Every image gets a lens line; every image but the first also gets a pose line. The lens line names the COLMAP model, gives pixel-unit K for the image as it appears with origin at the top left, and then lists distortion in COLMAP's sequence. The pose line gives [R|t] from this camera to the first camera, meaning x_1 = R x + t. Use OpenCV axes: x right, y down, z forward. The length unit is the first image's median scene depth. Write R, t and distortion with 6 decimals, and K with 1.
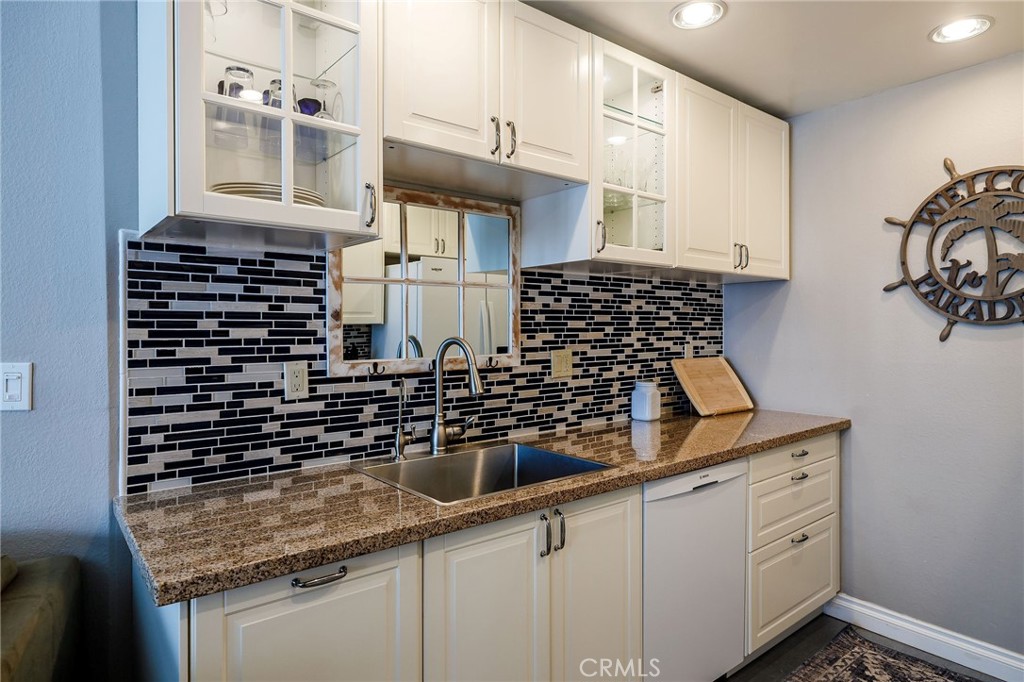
lens RADIAL K [[596.4, 0, 514.2], [0, 596.4, 328.3], [0, 0, 1]] dist [0.002626, 0.000426]
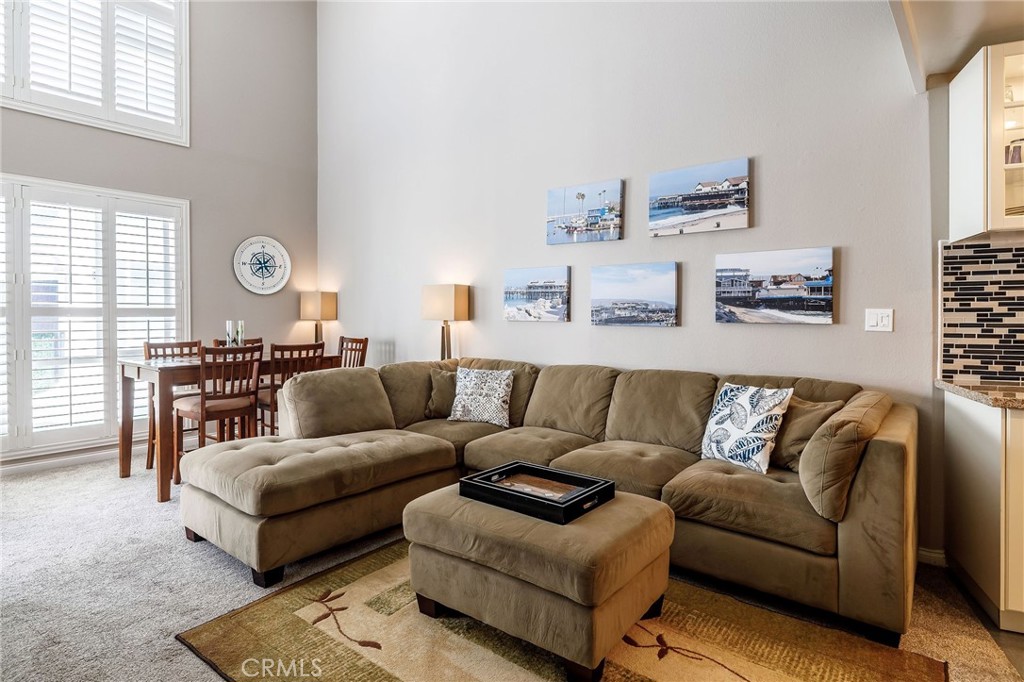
lens RADIAL K [[533.7, 0, 512.4], [0, 533.7, 319.4], [0, 0, 1]] dist [-0.000910, -0.000925]
pose [[0.455046, 0.004122, -0.890458, 0.226255], [0.002694, 0.999978, 0.006006, 0.069067], [0.890464, -0.005132, 0.455025, -0.924751]]
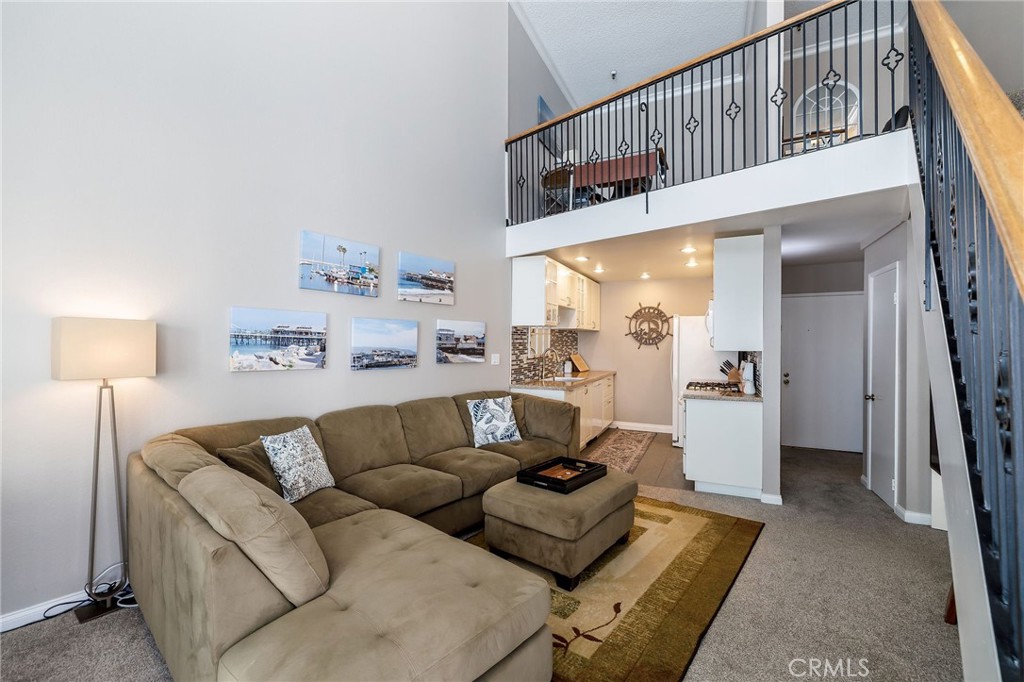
lens RADIAL K [[441.2, 0, 512.4], [0, 441.2, 337.5], [0, 0, 1]] dist [-0.001854, 0.000485]
pose [[0.893557, 0.007591, 0.448886, -1.940594], [-0.002579, 0.999927, -0.011775, -0.025016], [-0.448943, 0.009364, 0.893512, -1.776780]]
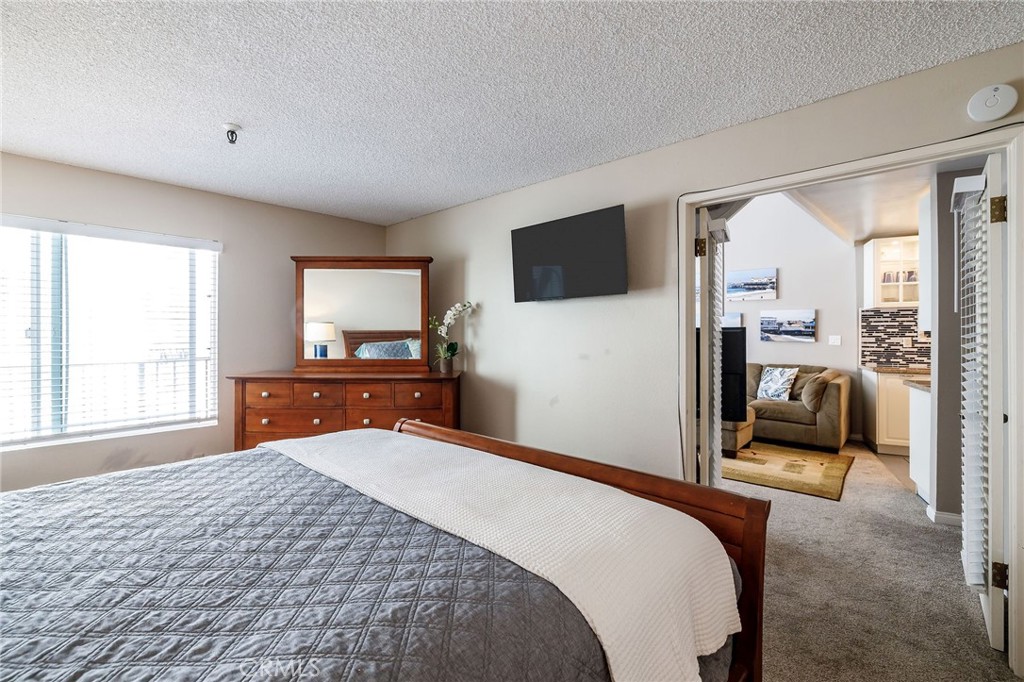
lens RADIAL K [[441.2, 0, 515.9], [0, 441.2, 334.0], [0, 0, 1]] dist [-0.001854, 0.000485]
pose [[0.401548, 0.001927, -0.915836, 1.325793], [0.001155, 0.999996, 0.002611, 0.025071], [0.915837, -0.002107, 0.401545, -2.657720]]
